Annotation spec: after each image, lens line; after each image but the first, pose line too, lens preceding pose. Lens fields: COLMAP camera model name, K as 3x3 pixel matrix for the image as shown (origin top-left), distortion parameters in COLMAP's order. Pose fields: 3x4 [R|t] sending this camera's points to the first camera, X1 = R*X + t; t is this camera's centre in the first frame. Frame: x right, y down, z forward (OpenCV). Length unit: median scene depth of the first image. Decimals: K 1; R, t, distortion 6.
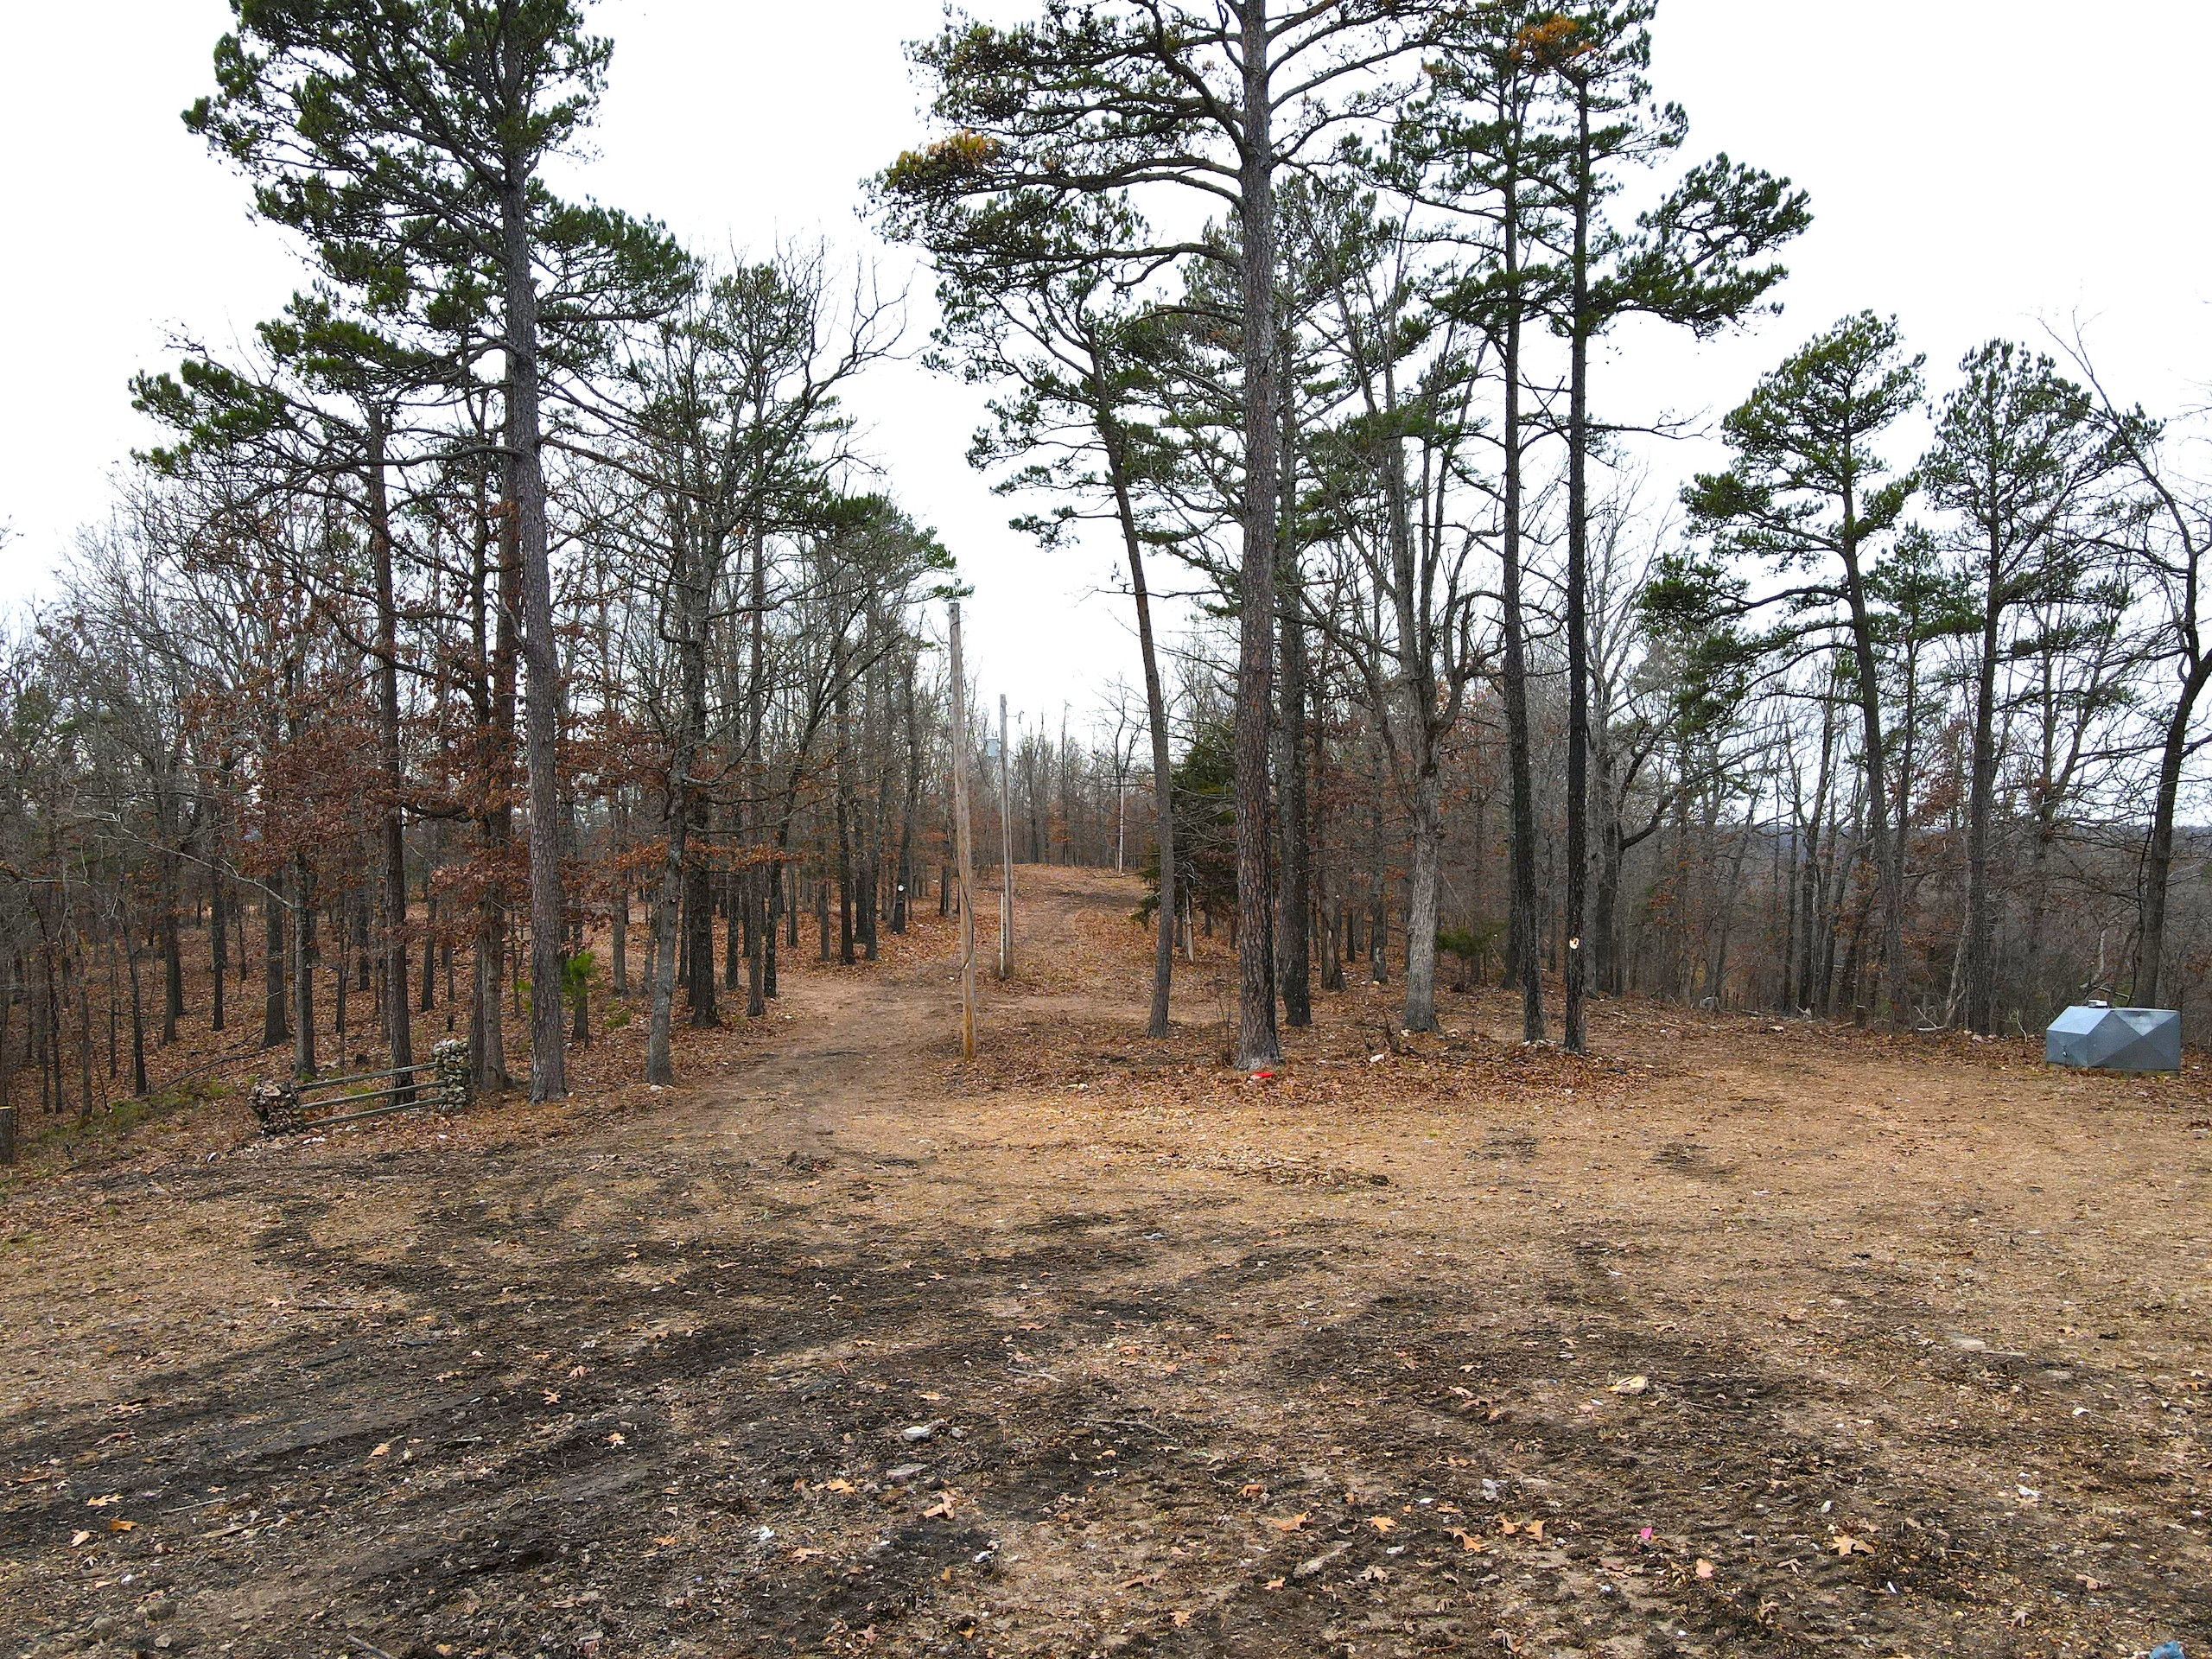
lens RADIAL K [[1616.8, 0, 1091.2], [0, 1616.8, 842.2], [0, 0, 1]] dist [0.018579, -0.011776]
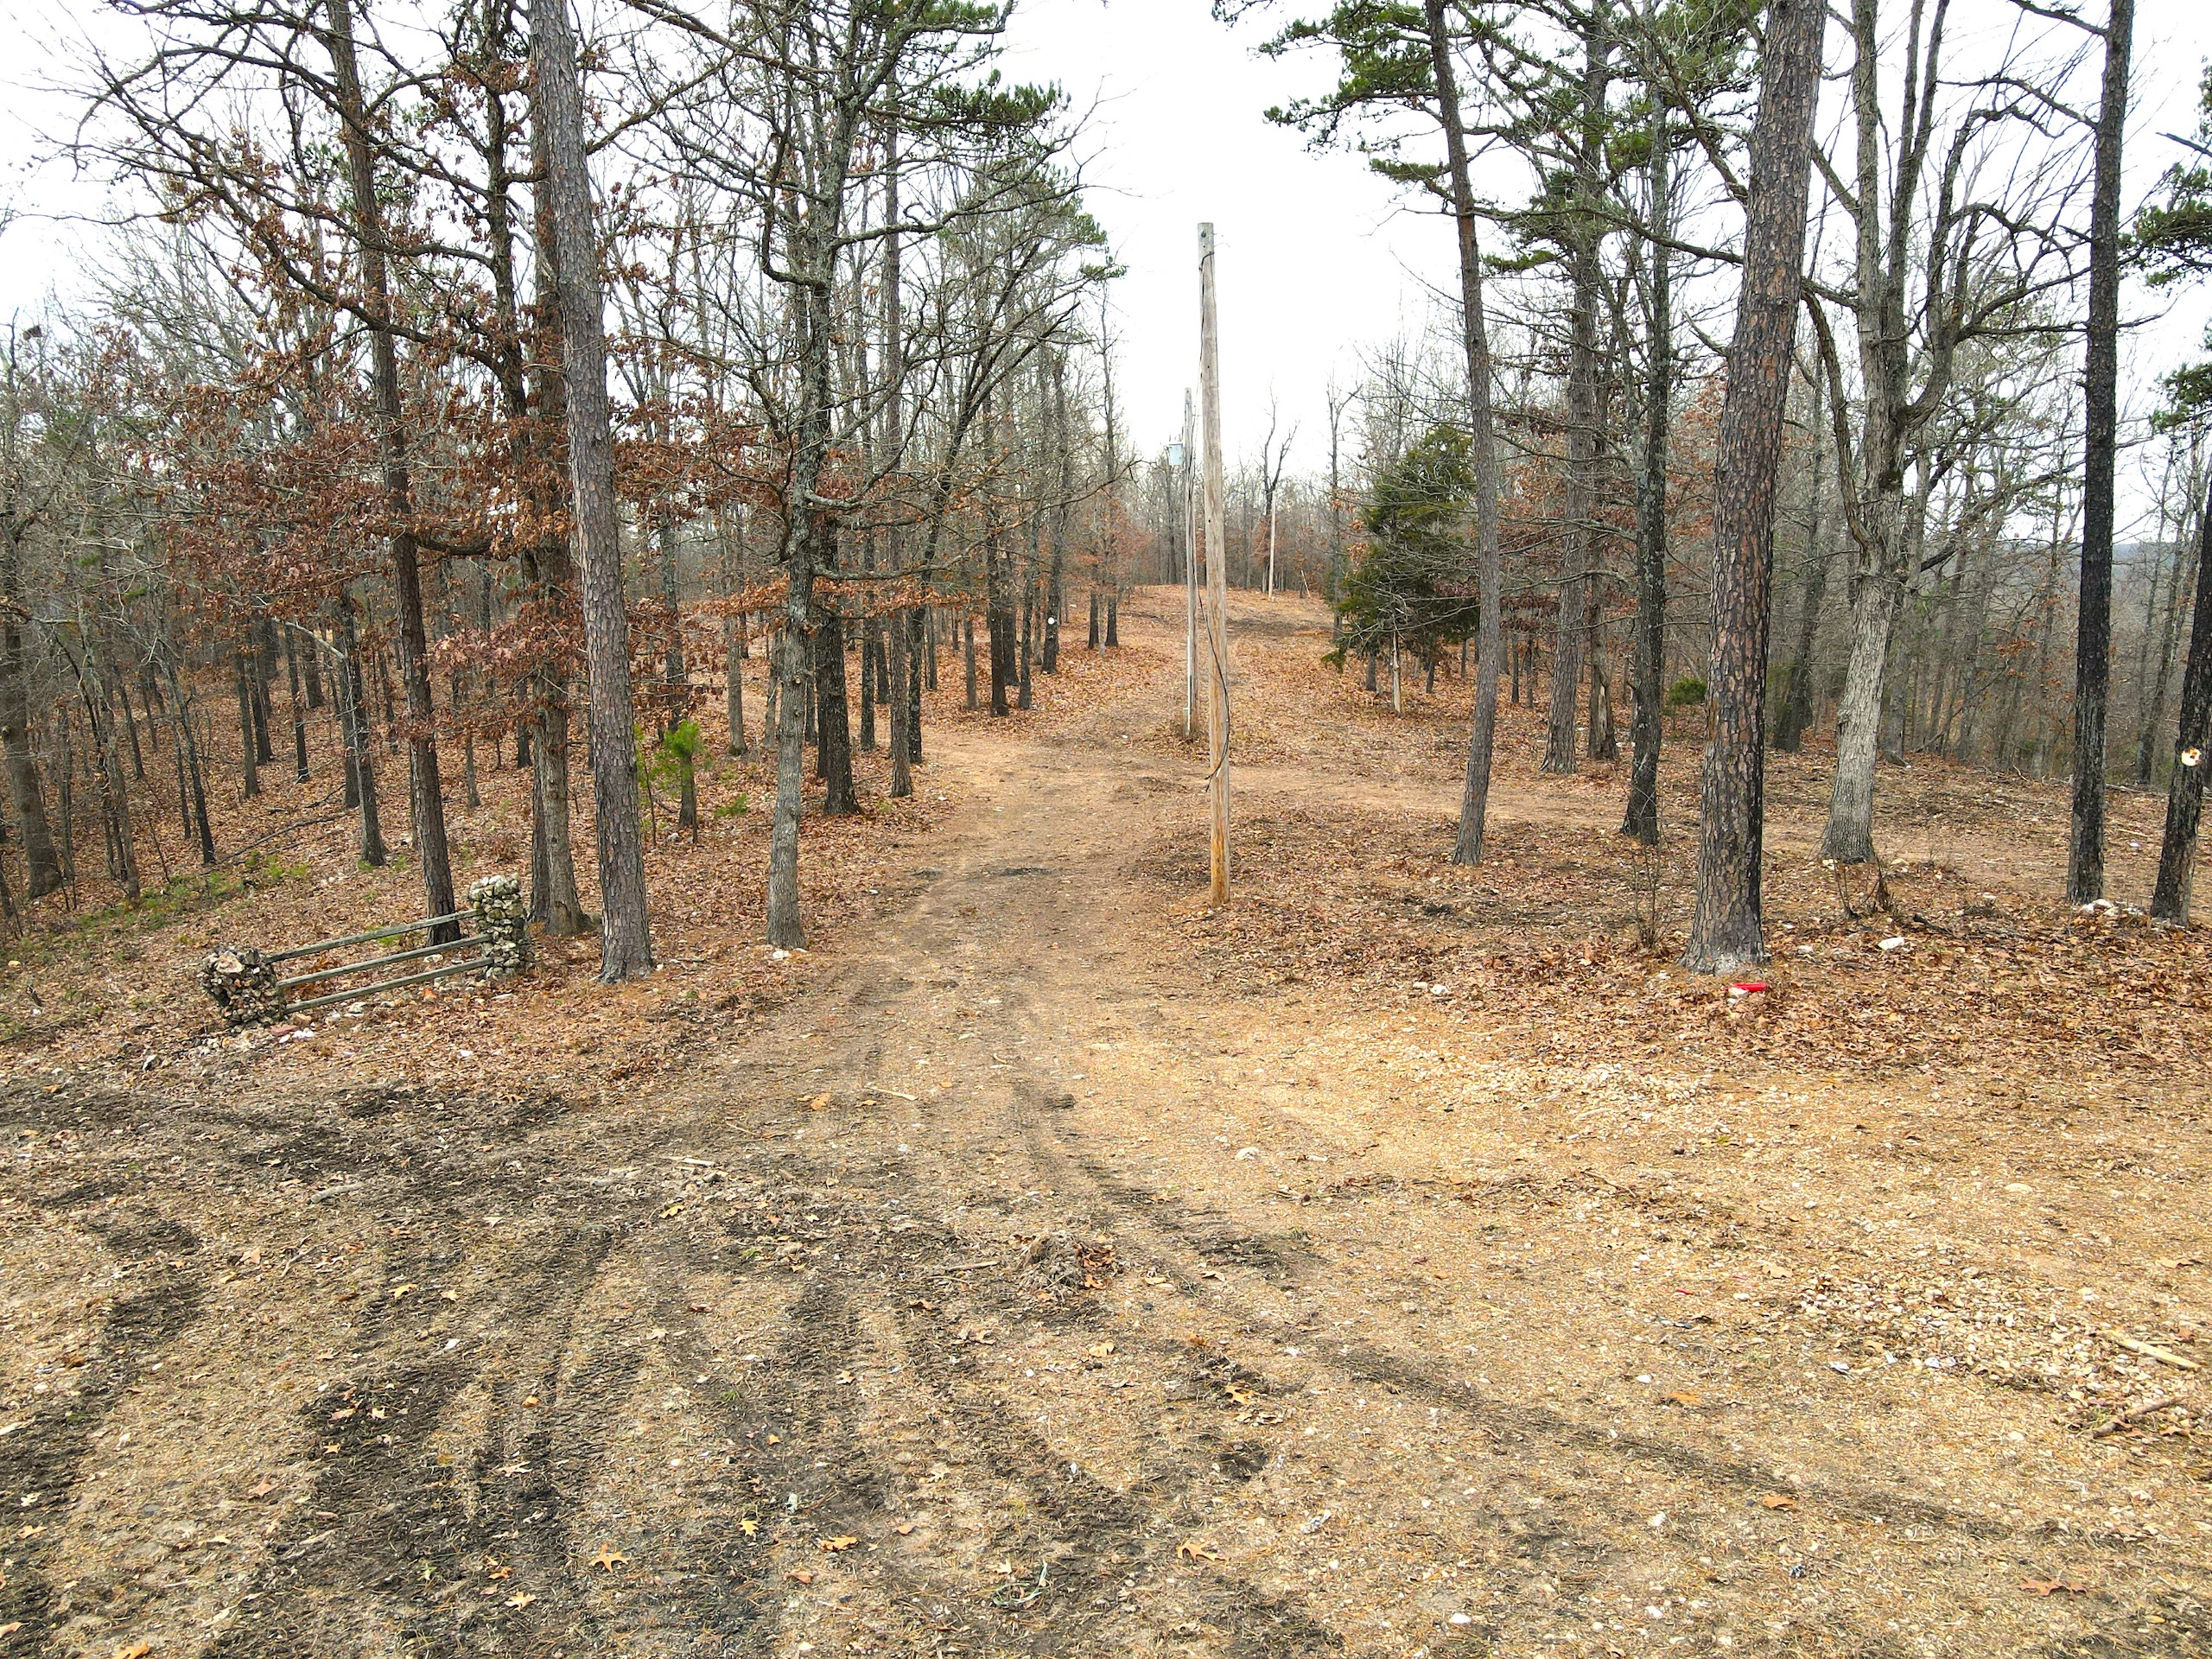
lens RADIAL K [[1616.8, 0, 1103.3], [0, 1616.8, 832.9], [0, 0, 1]] dist [0.018579, -0.011776]
pose [[0.997749, 0.011123, -0.066135, -0.064683], [0.000119, 0.985854, 0.167605, -0.011659], [0.067064, -0.167236, 0.983633, 0.252293]]
